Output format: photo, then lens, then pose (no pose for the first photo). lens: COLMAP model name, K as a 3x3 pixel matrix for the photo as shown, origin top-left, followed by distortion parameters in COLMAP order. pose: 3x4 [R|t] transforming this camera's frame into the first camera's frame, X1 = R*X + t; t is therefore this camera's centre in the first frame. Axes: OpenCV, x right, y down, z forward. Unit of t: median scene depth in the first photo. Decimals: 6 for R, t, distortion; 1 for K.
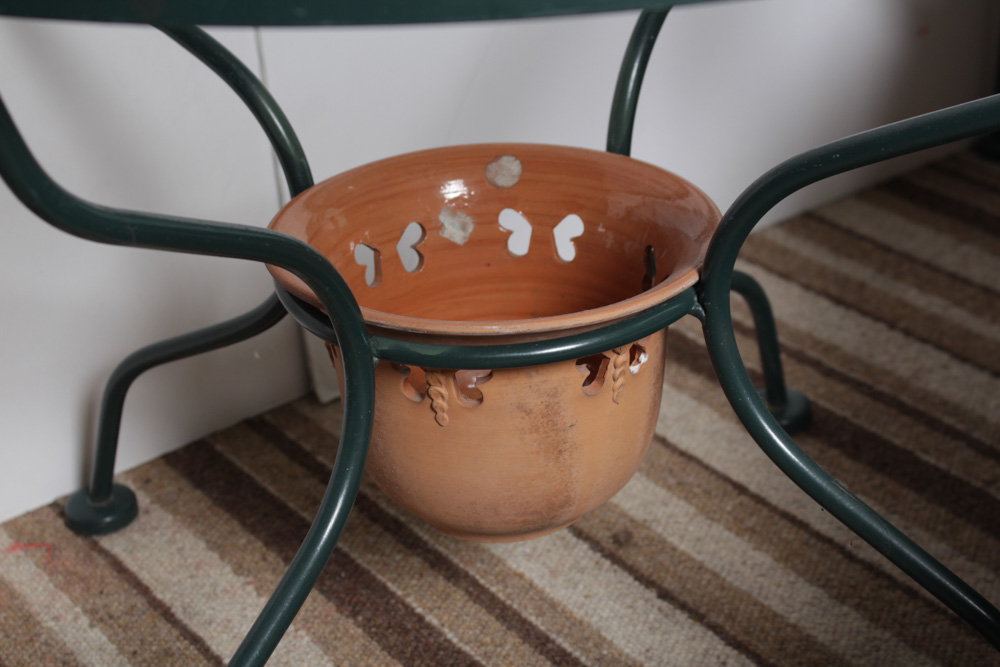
lens RADIAL K [[1939.0, 0, 500.0], [0, 1939.0, 333.5], [0, 0, 1]] dist [0.046386, 0.064707]
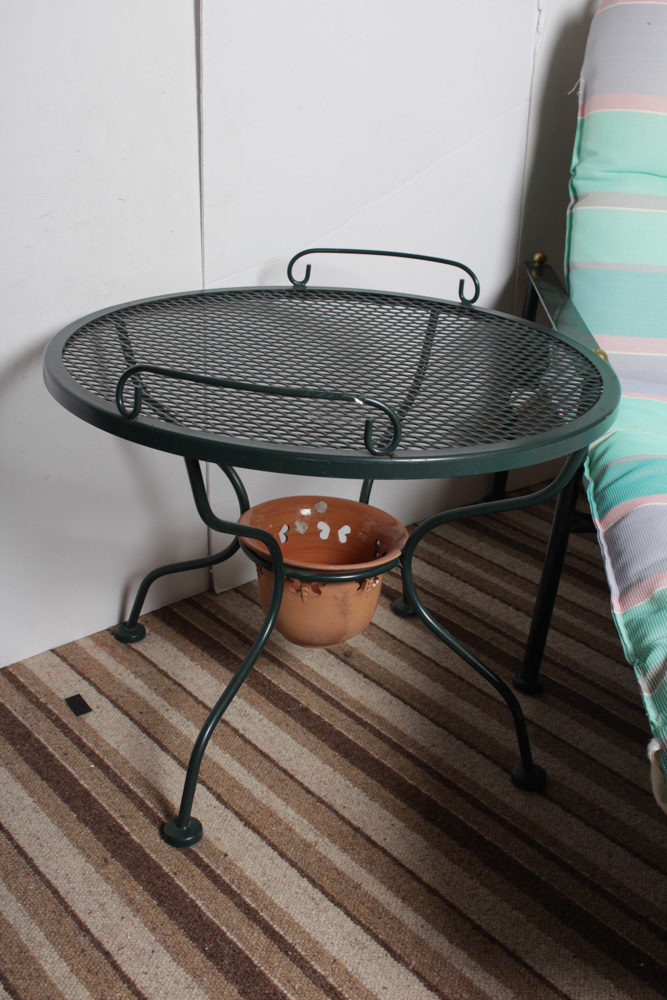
lens RADIAL K [[1114.3, 0, 333.5], [0, 1114.3, 500.0], [0, 0, 1]] dist [-0.017232, -0.007977]
pose [[0.989760, 0.065501, 0.126825, -0.152569], [-0.057421, 0.996142, -0.066357, 0.004726], [-0.130682, 0.058395, 0.989703, -0.431834]]
